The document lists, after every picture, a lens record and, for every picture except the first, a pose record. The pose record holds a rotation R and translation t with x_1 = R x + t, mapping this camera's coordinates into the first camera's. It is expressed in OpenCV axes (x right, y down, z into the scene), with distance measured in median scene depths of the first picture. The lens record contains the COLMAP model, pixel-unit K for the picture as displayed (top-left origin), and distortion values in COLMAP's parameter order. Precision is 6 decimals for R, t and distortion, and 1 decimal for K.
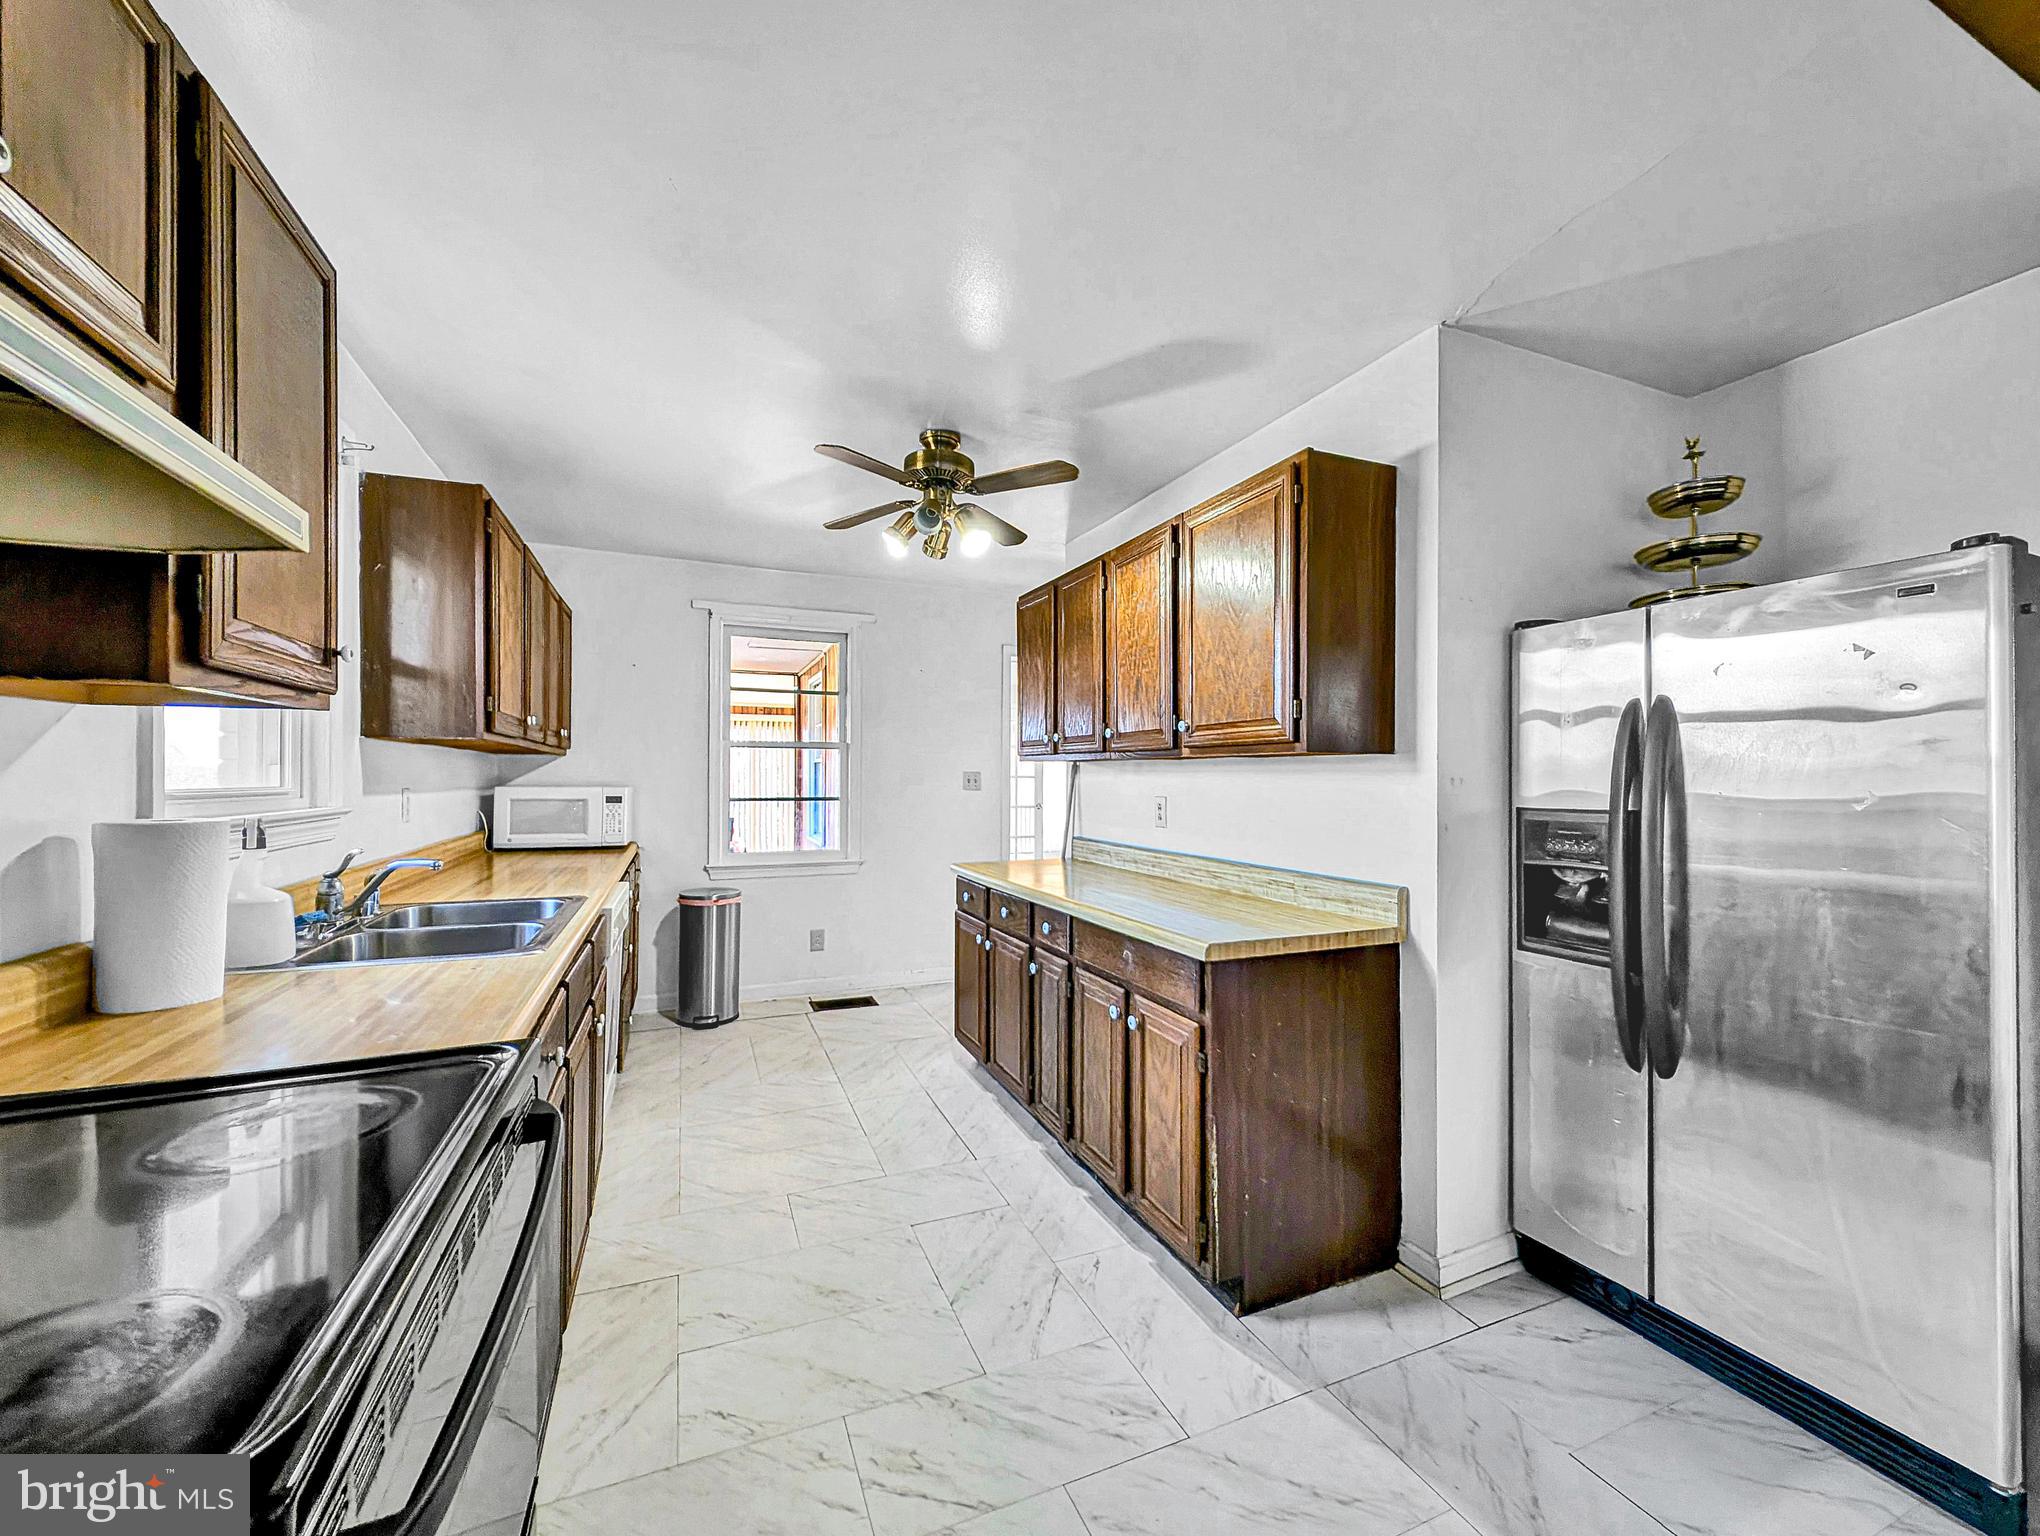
lens RADIAL K [[797.3, 0, 1024.5], [0, 797.3, 768.2], [0, 0, 1]] dist [0.001726, -0.000119]
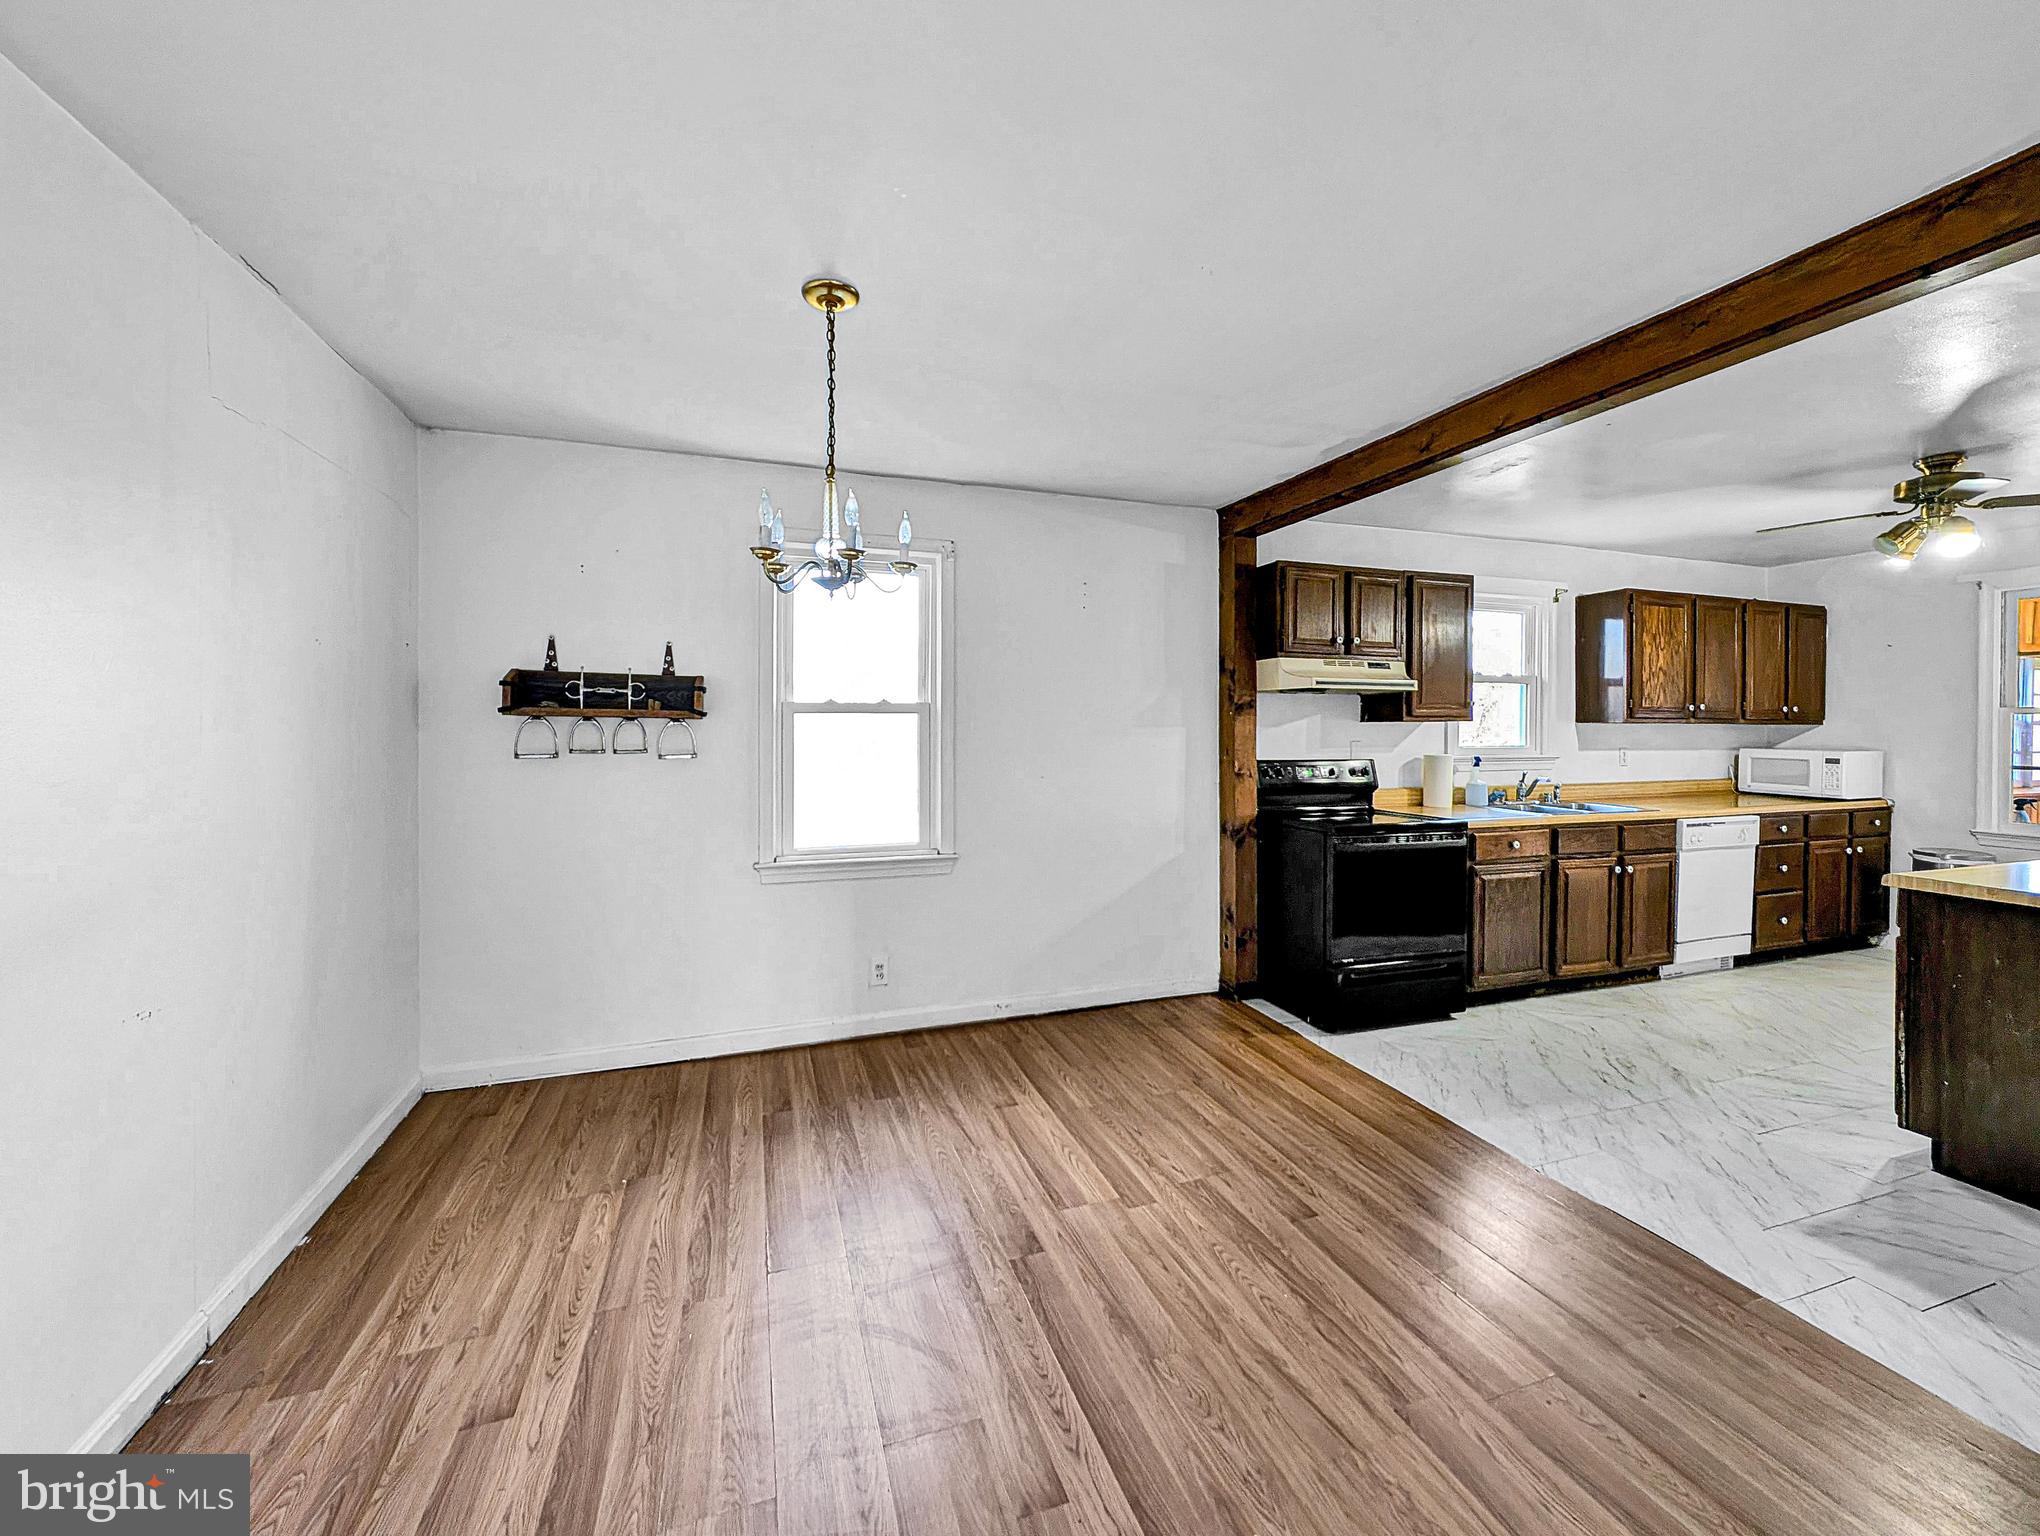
lens RADIAL K [[776.3, 0, 1021.1], [0, 776.3, 758.8], [0, 0, 1]] dist [-0.000151, -0.000092]
pose [[-0.075545, 0.033141, -0.996592, 1.415750], [0.007942, 0.999436, 0.032634, -0.025182], [0.997111, -0.005449, -0.075765, -0.324945]]
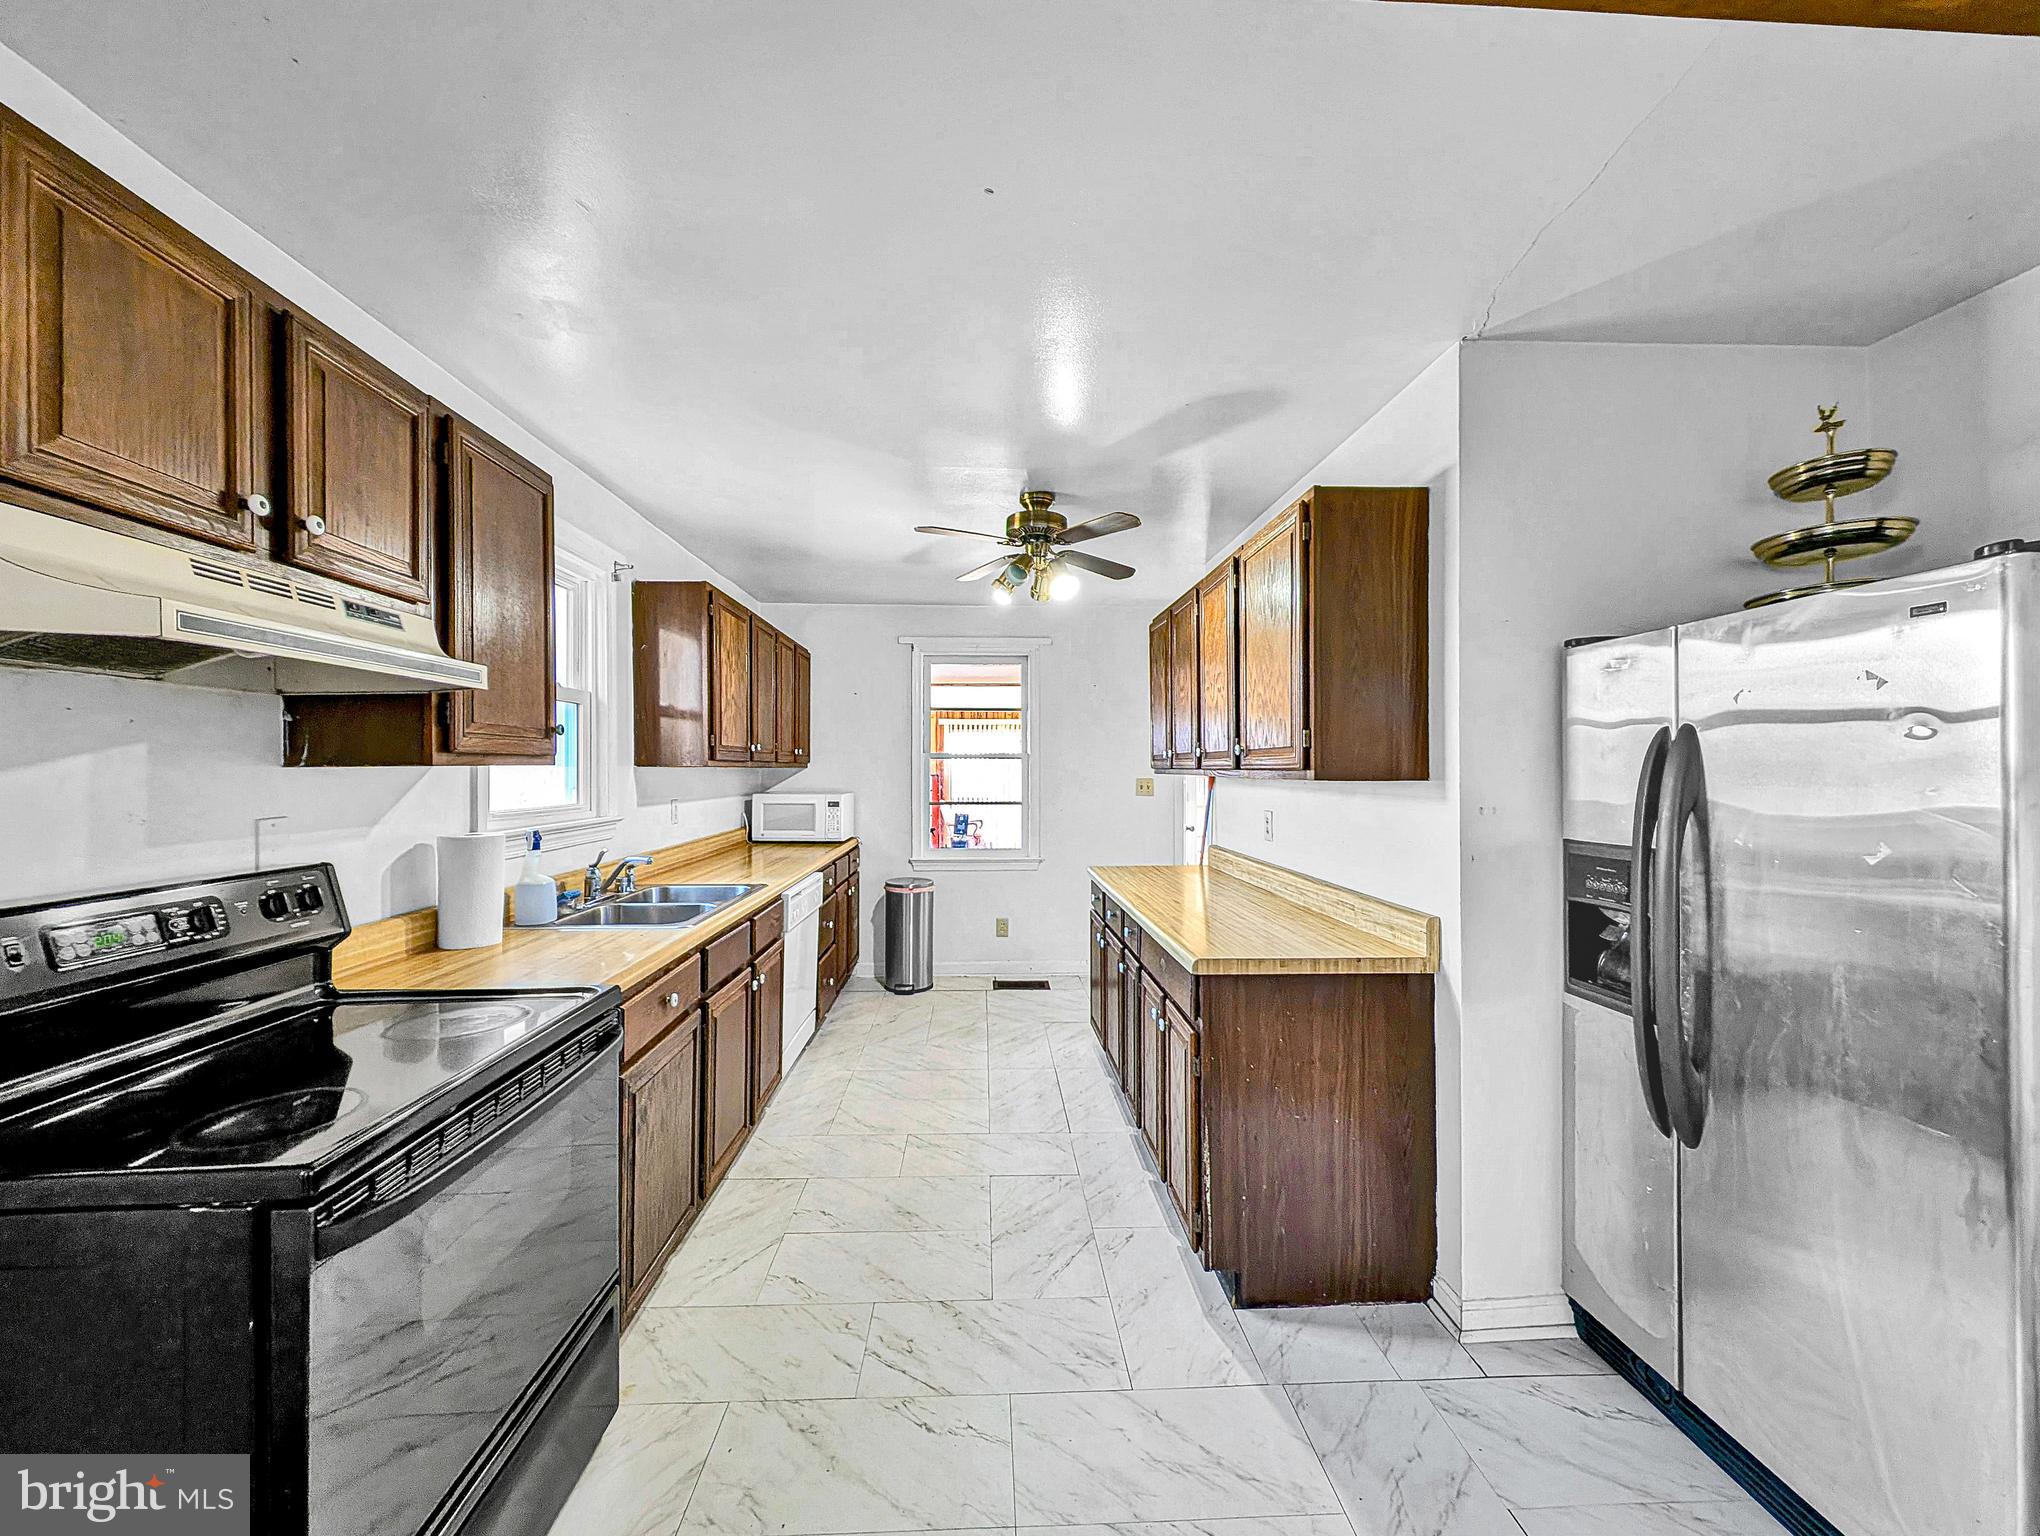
lens RADIAL K [[776.3, 0, 1021.1], [0, 776.3, 758.8], [0, 0, 1]] dist [-0.000151, -0.000092]
pose [[0.937926, -0.009150, -0.346714, 0.323890], [0.008476, 0.999958, -0.003461, -0.045036], [0.346732, 0.000308, 0.937964, -0.070667]]
